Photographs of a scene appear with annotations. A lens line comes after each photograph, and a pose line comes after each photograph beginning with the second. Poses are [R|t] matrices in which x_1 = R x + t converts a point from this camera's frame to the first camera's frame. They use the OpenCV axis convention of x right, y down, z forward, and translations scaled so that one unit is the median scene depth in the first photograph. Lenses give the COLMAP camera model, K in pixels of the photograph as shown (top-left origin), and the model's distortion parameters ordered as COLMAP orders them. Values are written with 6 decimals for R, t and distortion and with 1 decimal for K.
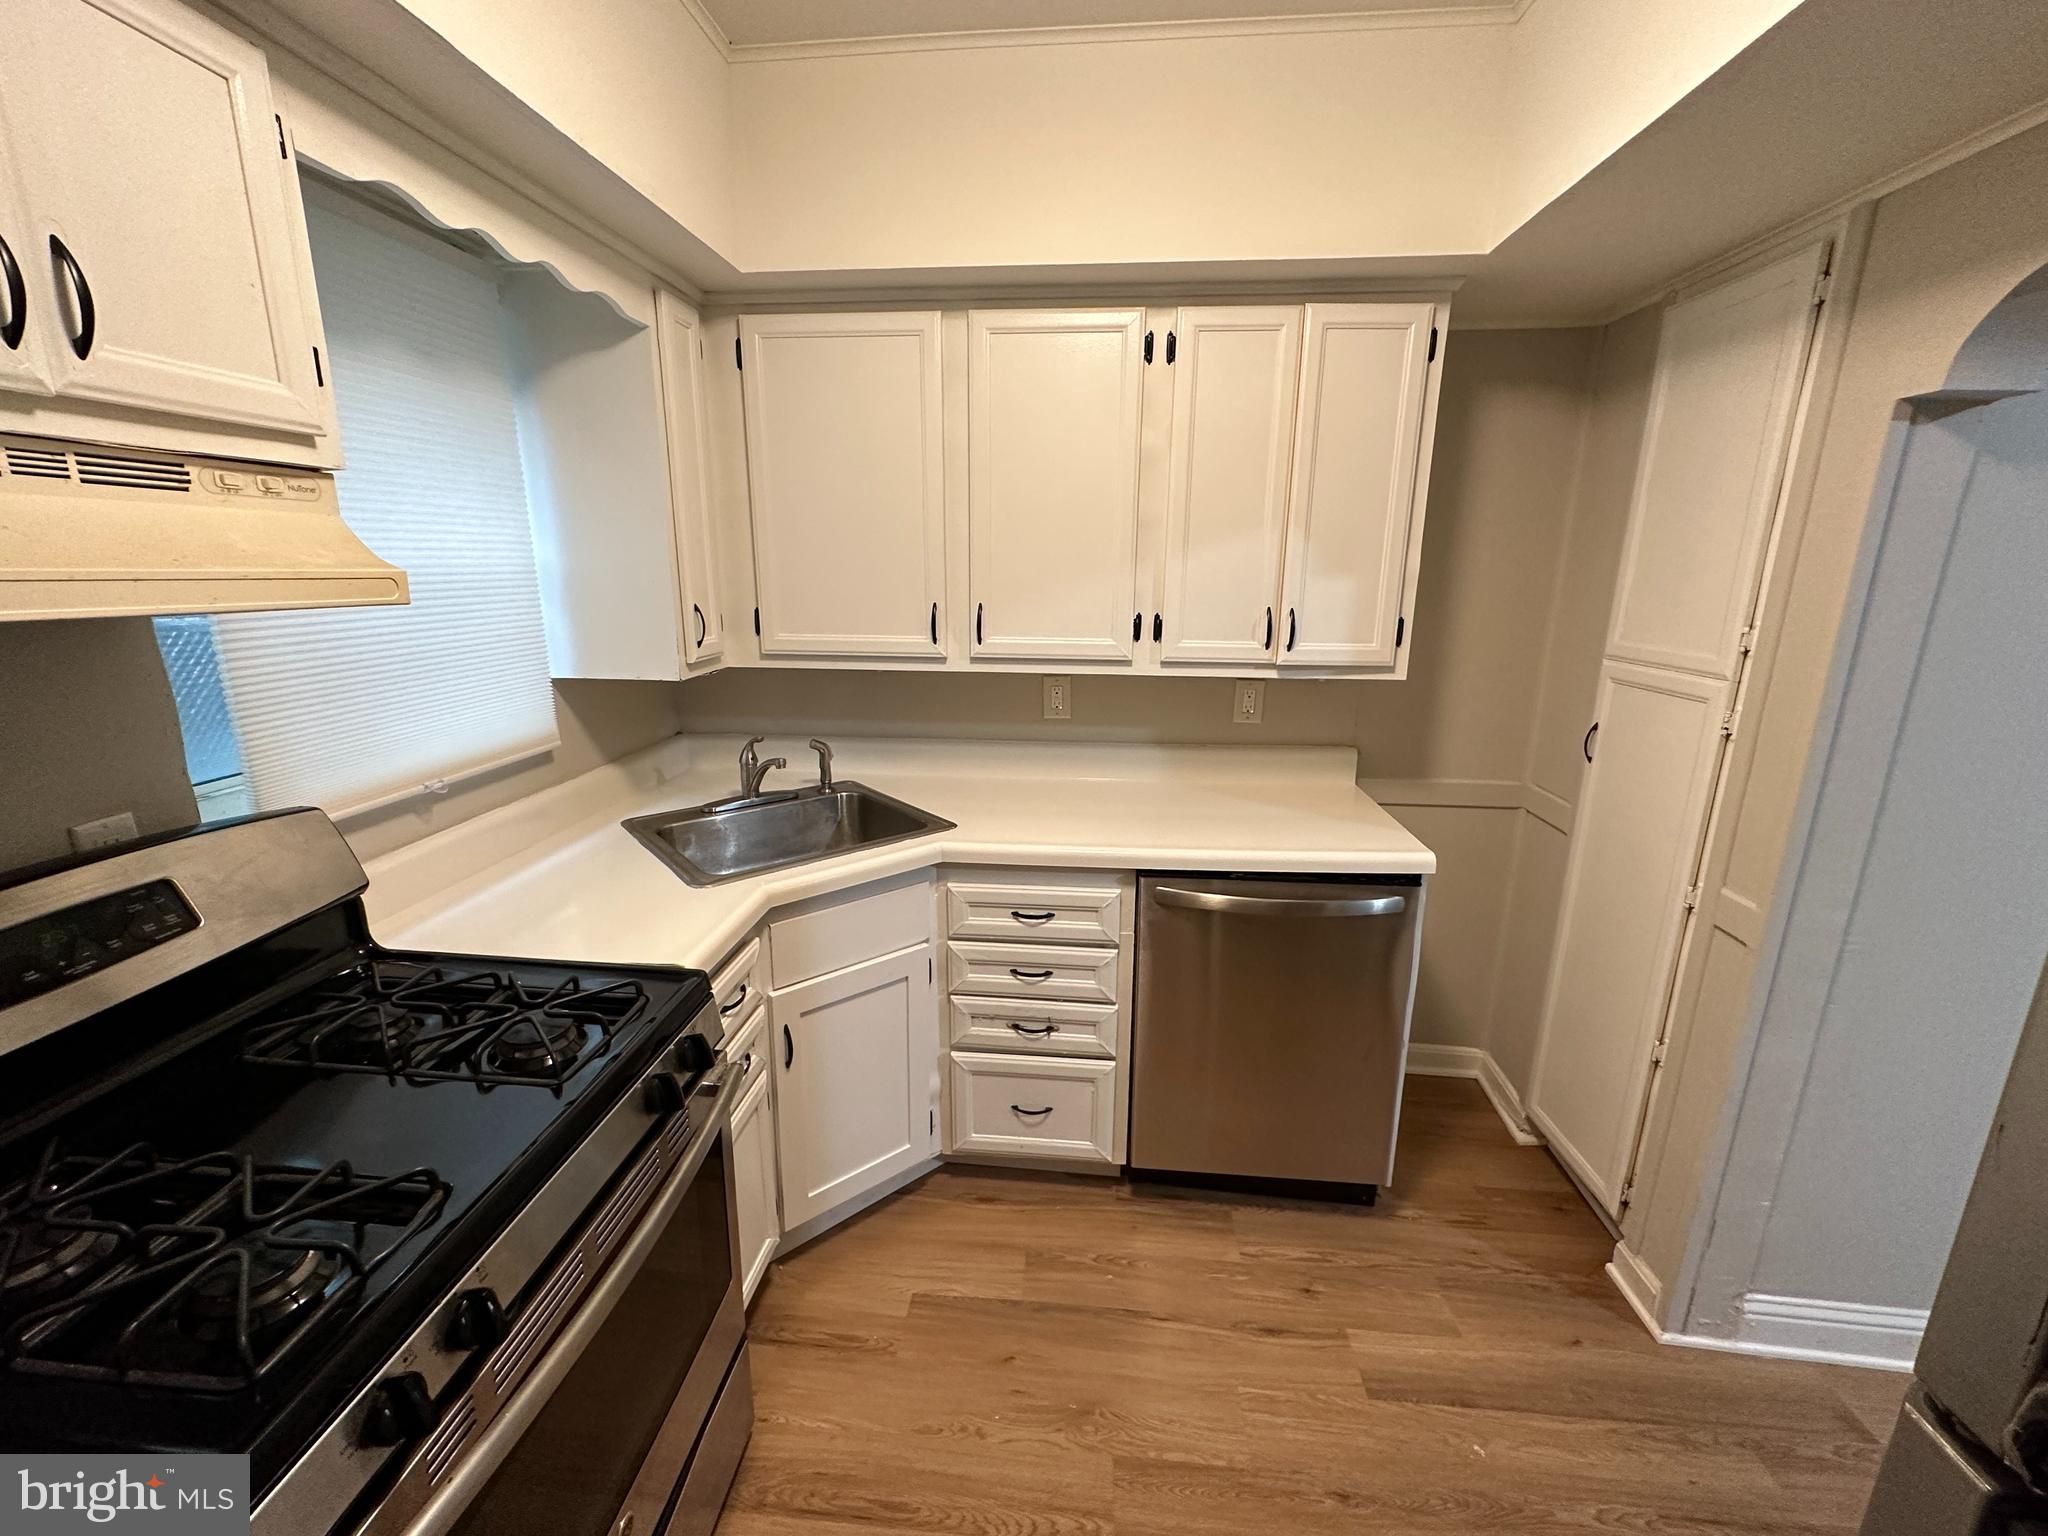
lens RADIAL K [[826.8, 0, 1023.7], [0, 826.8, 763.0], [0, 0, 1]] dist [-0.003830, -0.000477]
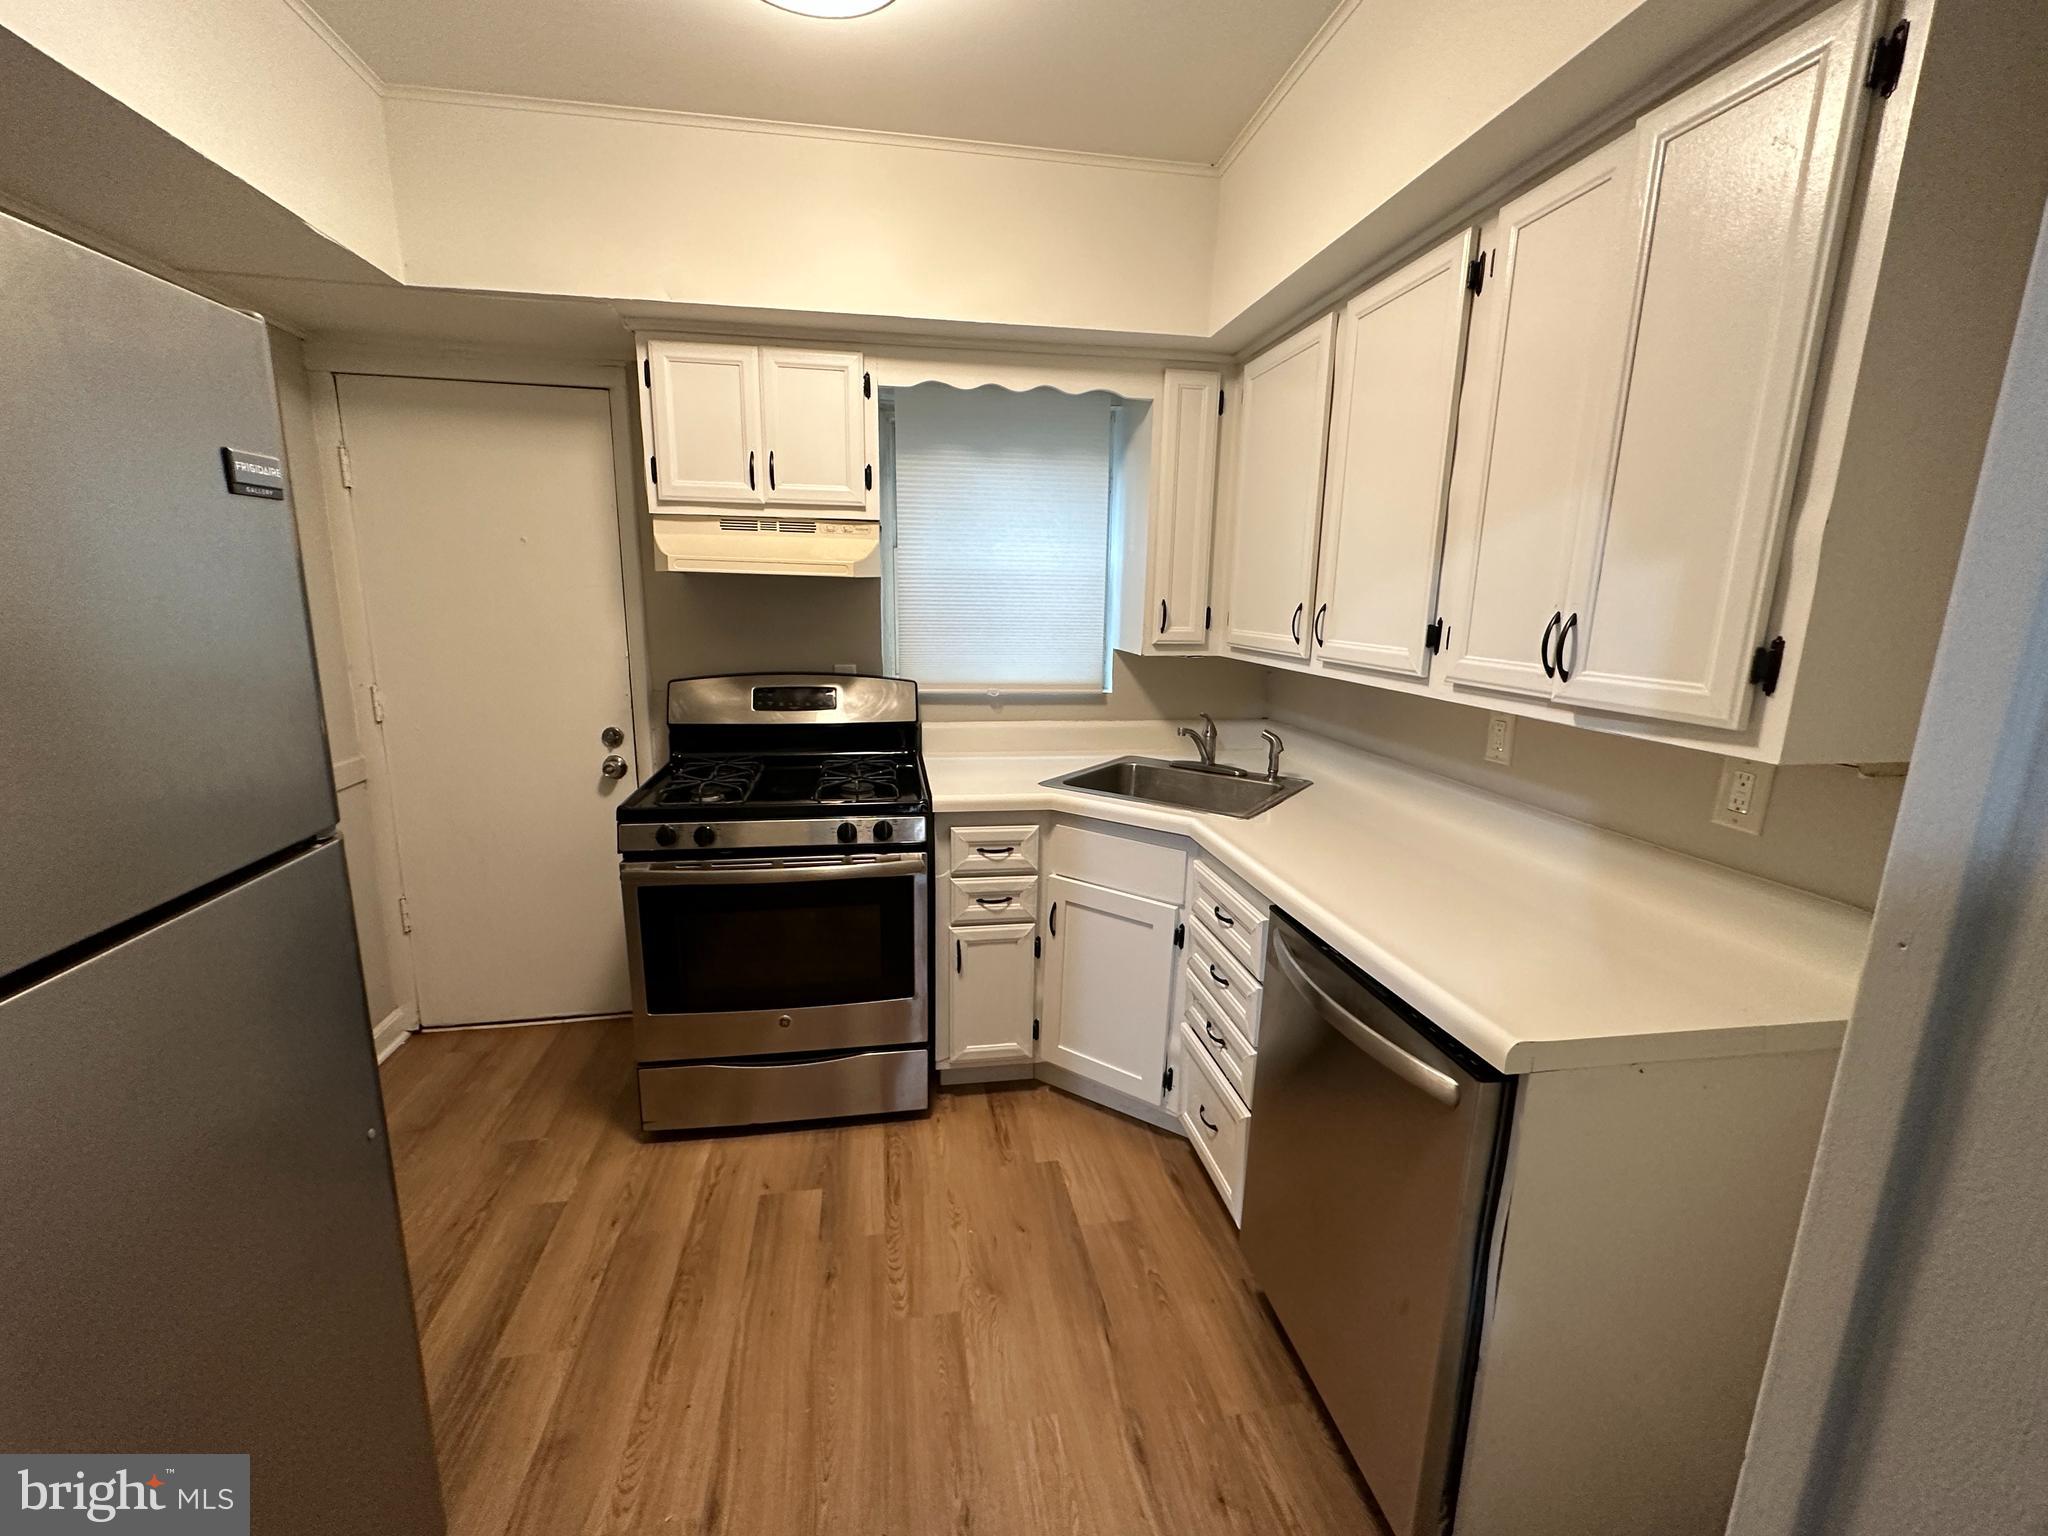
lens RADIAL K [[826.8, 0, 1027.6], [0, 826.8, 763.0], [0, 0, 1]] dist [-0.003830, -0.000477]
pose [[0.265714, 0.193102, -0.944514, 0.910784], [-0.244121, 0.961280, 0.127853, -0.063252], [0.932631, 0.196603, 0.302566, 0.492526]]
